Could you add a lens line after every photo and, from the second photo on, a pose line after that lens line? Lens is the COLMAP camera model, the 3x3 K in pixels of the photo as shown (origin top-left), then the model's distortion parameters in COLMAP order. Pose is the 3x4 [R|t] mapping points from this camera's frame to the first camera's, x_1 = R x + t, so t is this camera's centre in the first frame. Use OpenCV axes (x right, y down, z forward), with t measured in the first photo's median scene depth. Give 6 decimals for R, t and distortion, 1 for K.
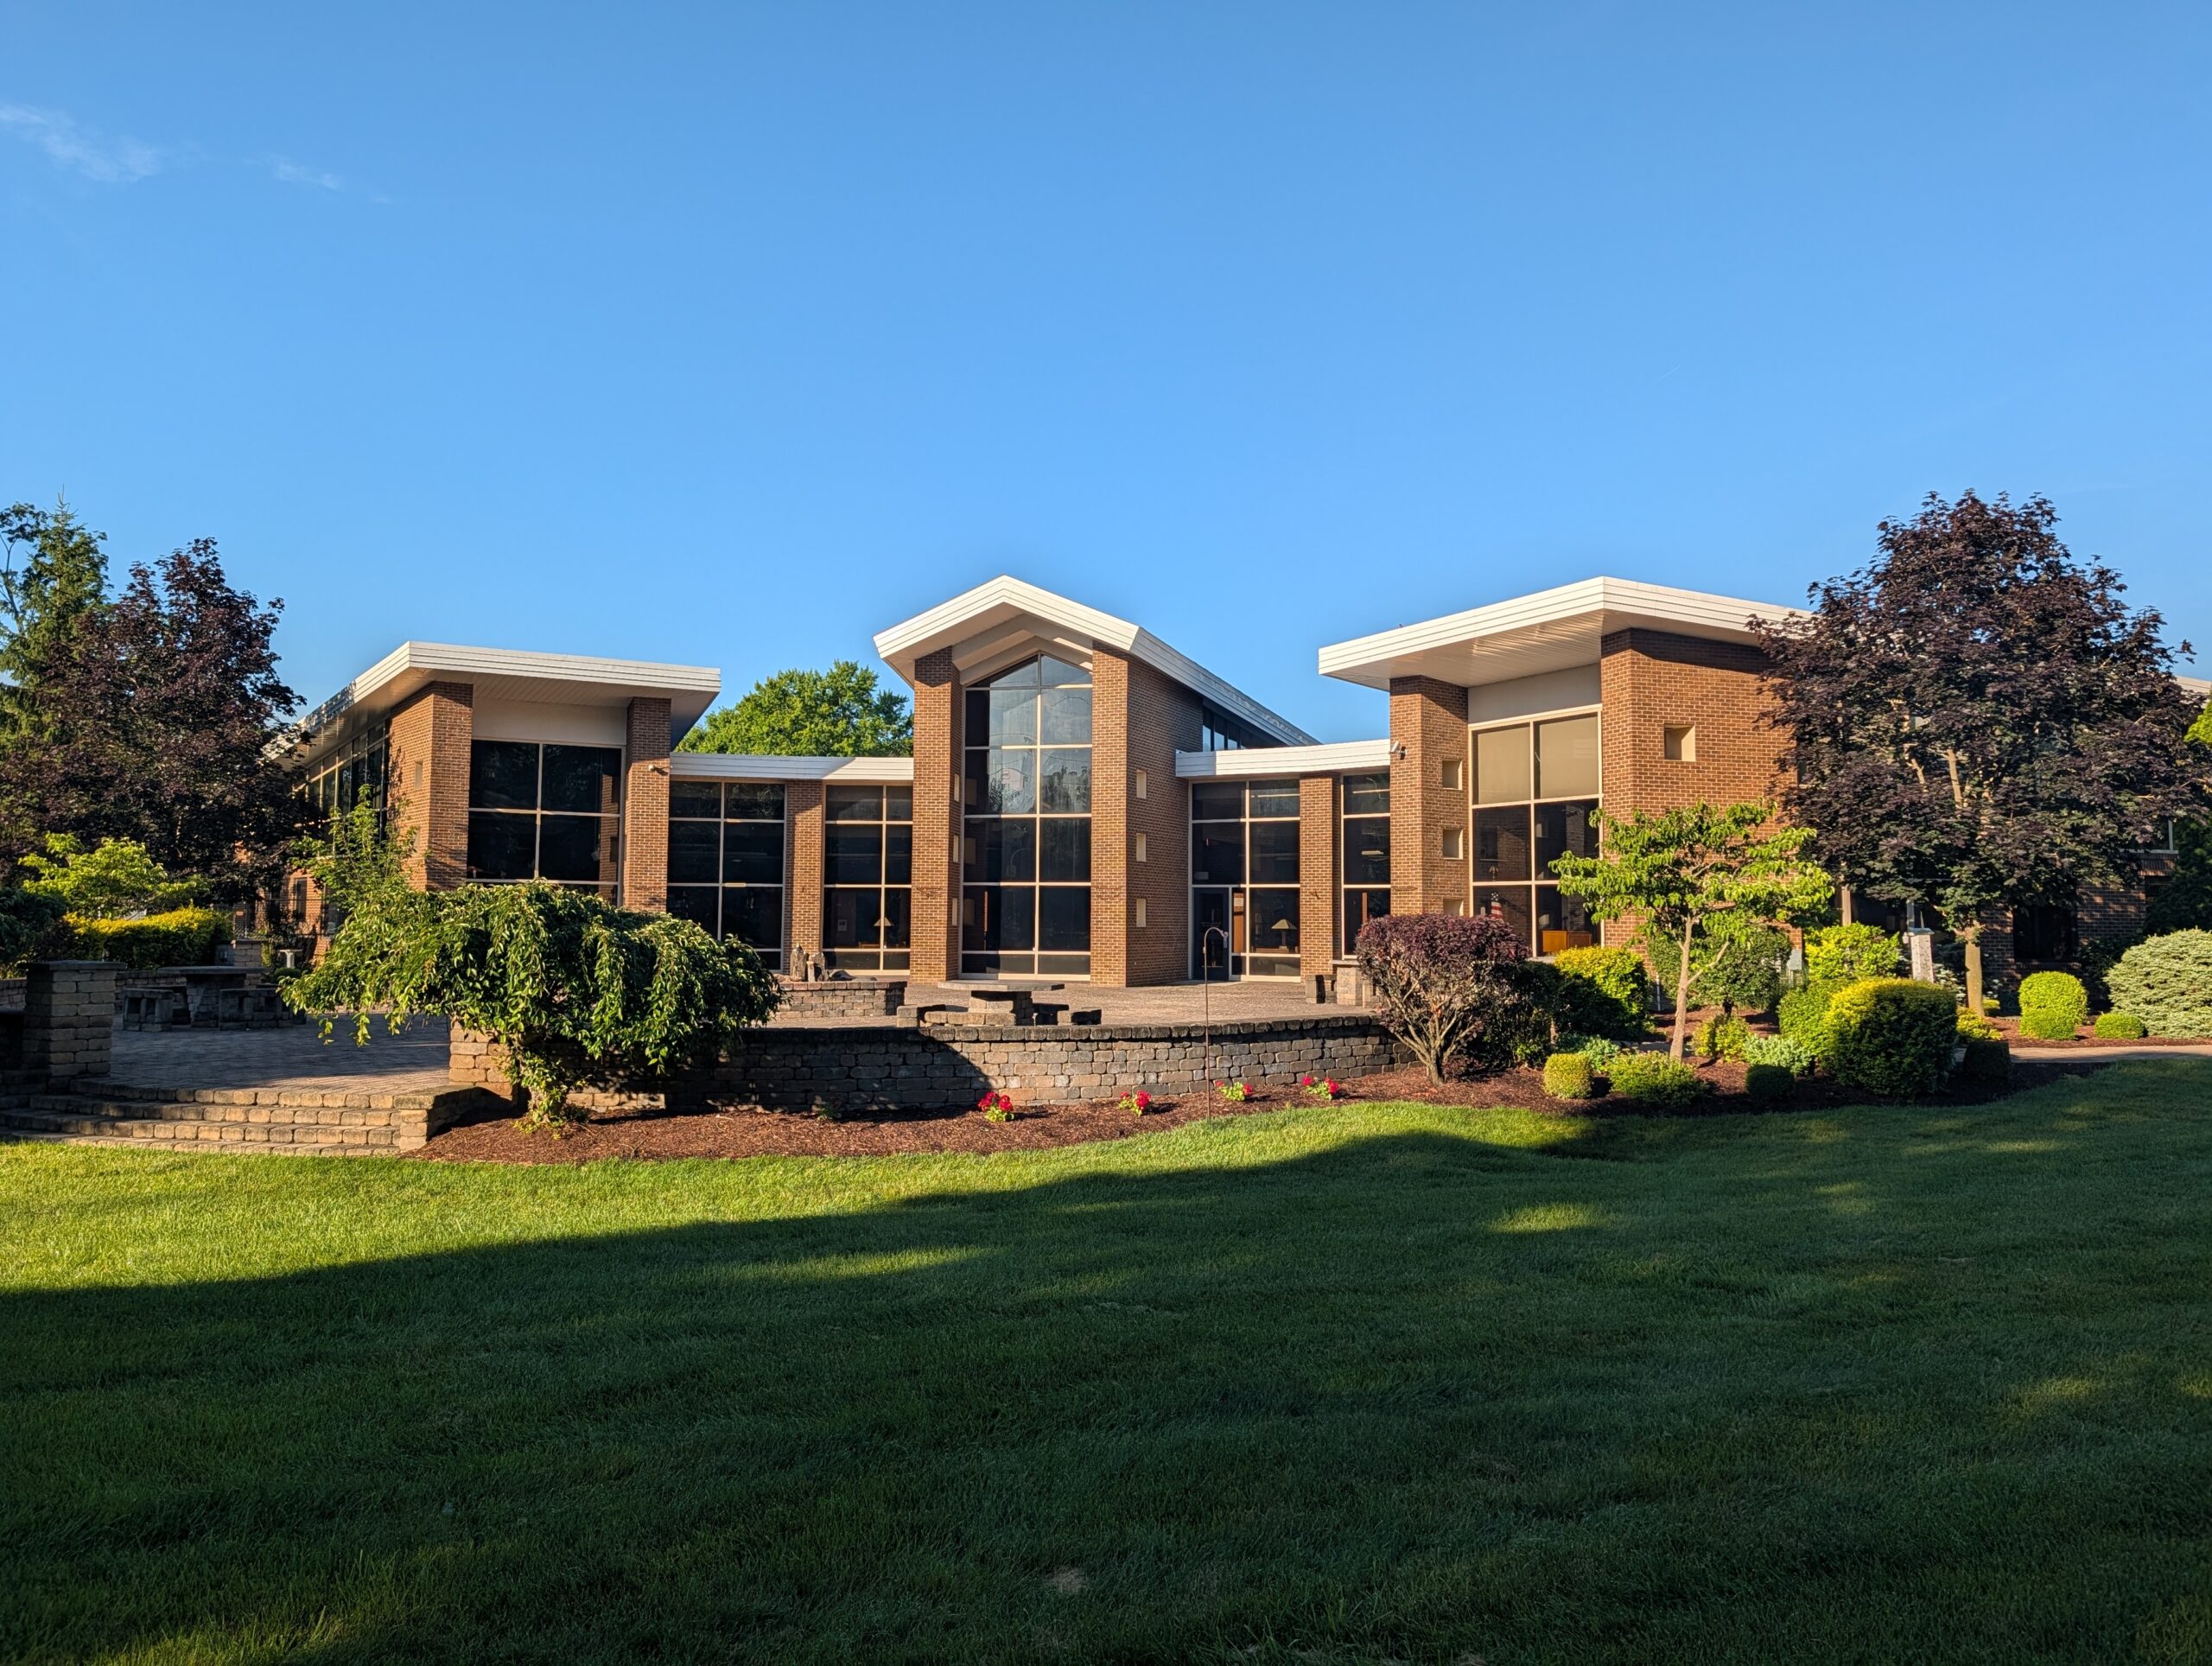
lens RADIAL K [[1563.7, 0, 1100.8], [0, 1563.7, 807.9], [0, 0, 1]] dist [0.055867, -0.090677]
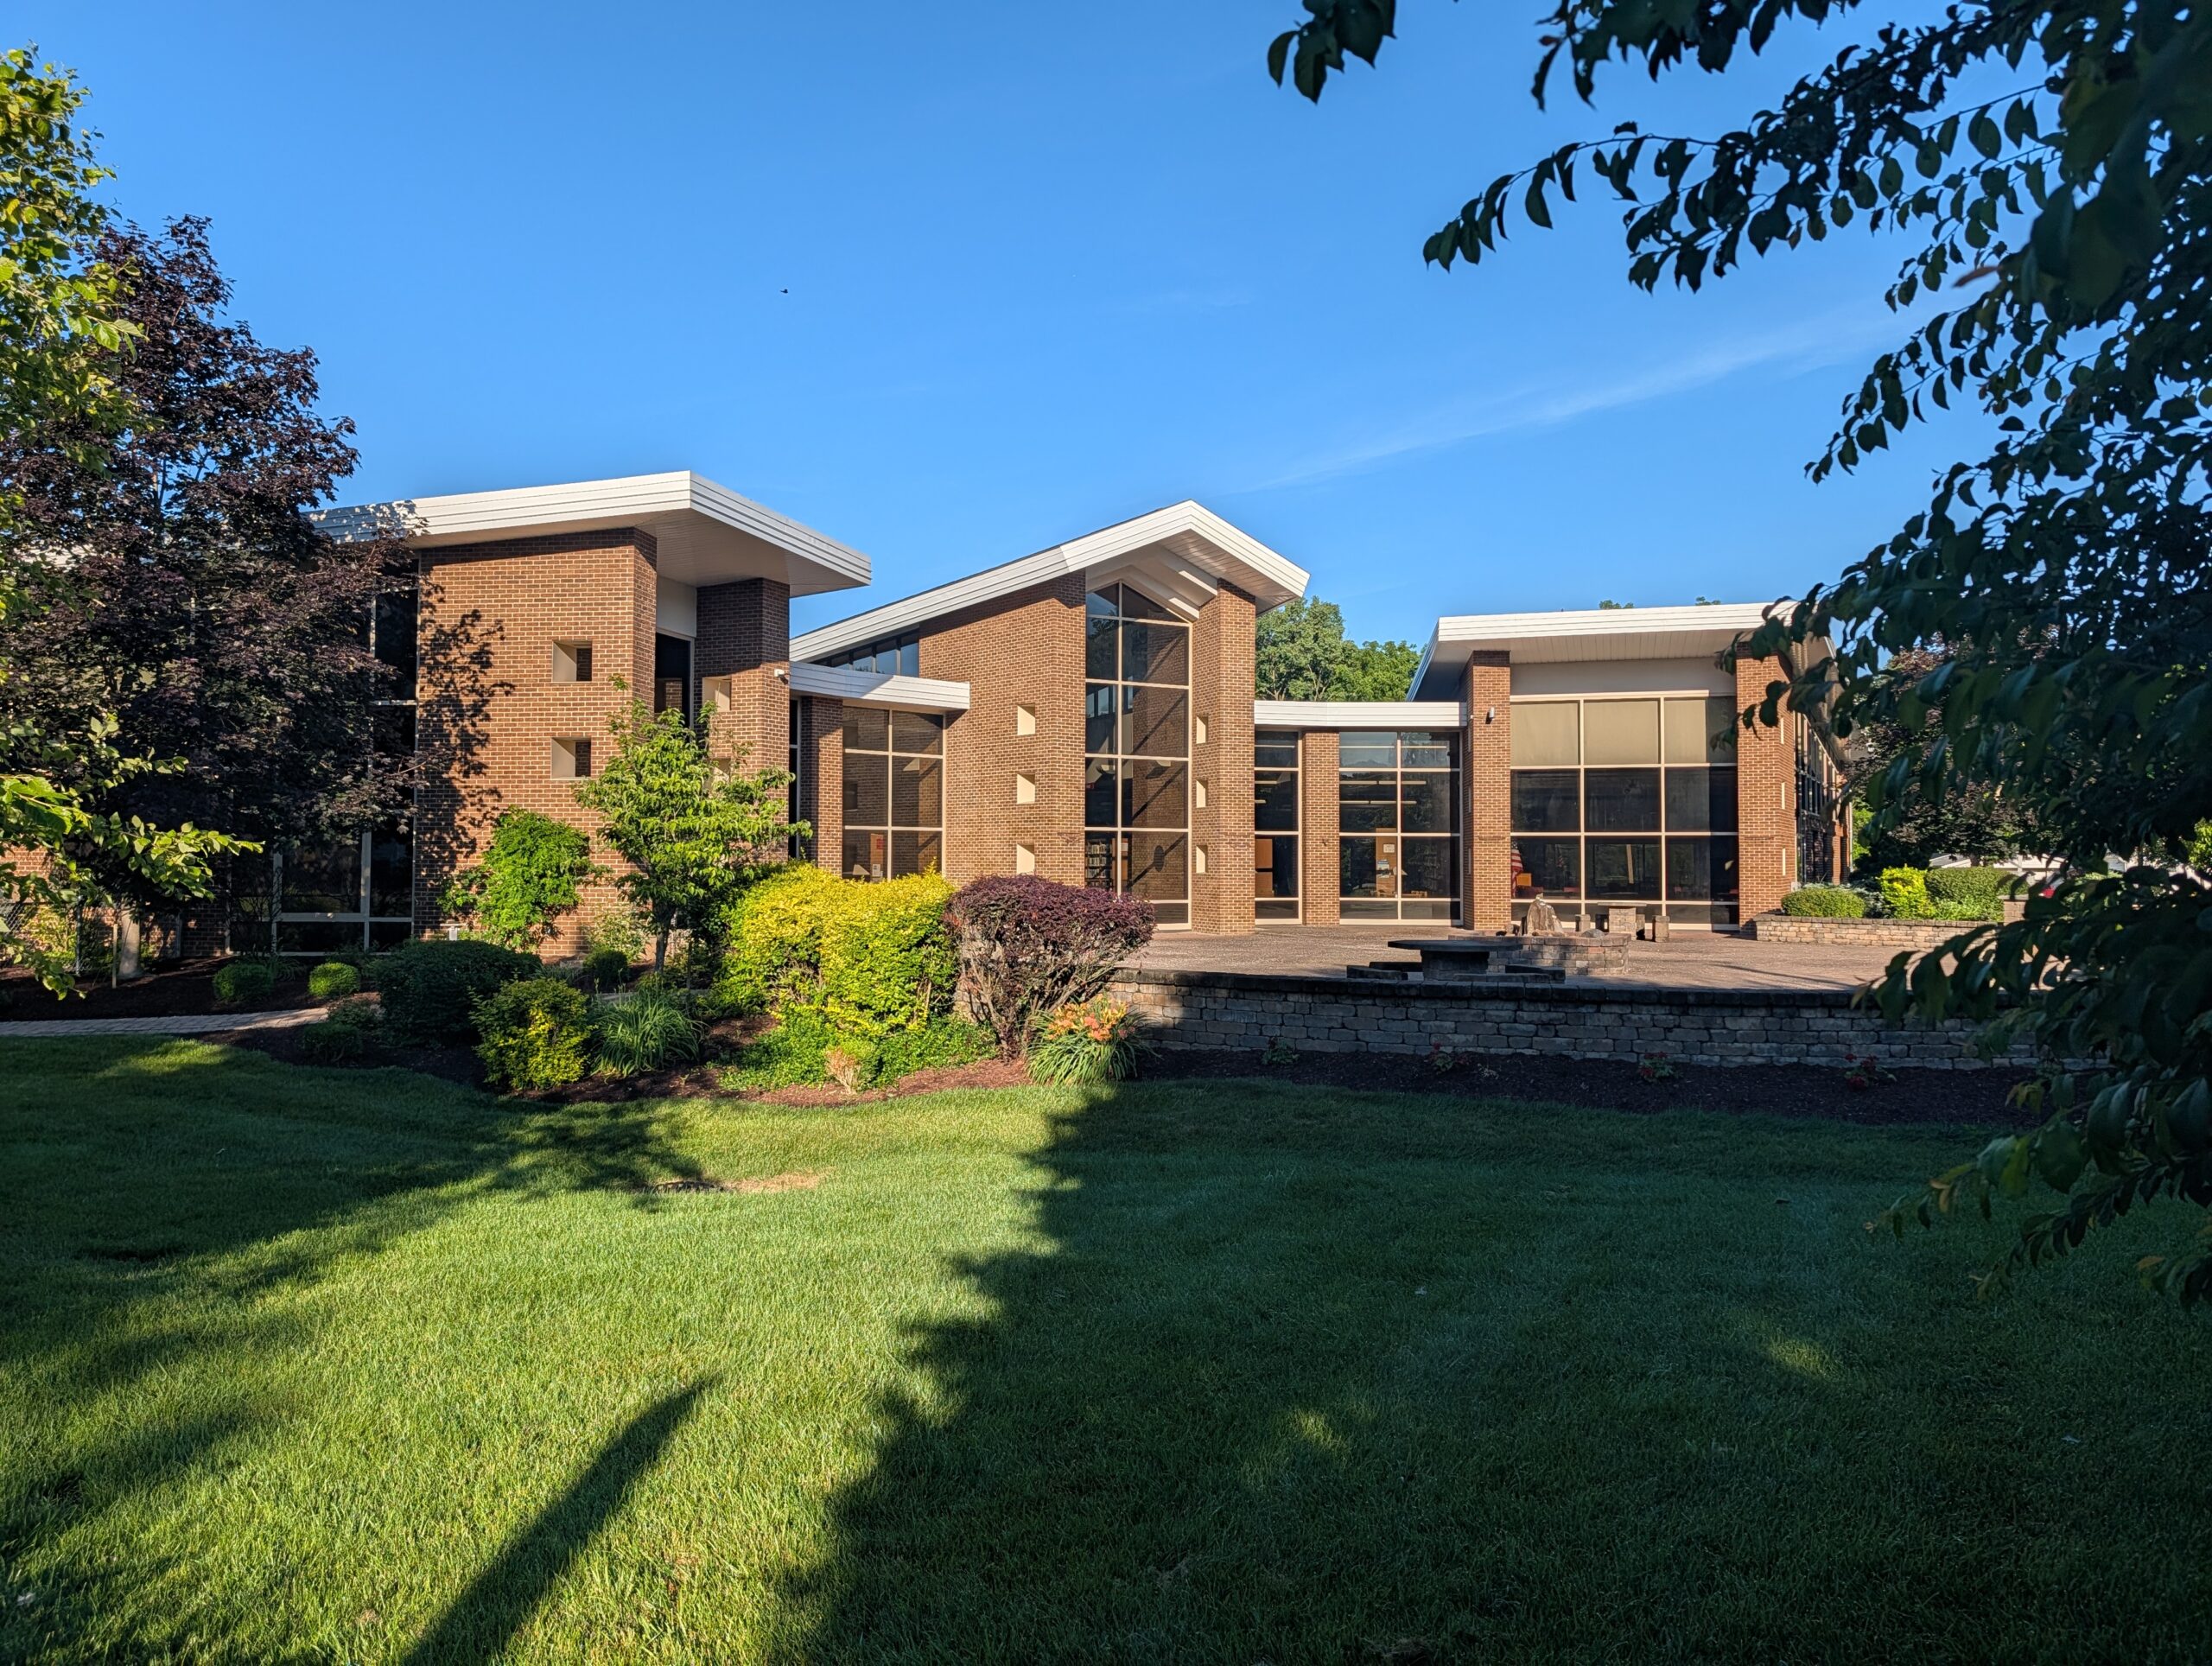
lens RADIAL K [[1563.7, 0, 1100.8], [0, 1563.7, 807.9], [0, 0, 1]] dist [0.055867, -0.090677]
pose [[0.723102, 0.019495, 0.690466, -0.723538], [-0.046112, 0.998734, 0.020093, 0.018380], [-0.689201, -0.046368, 0.723085, 0.343564]]
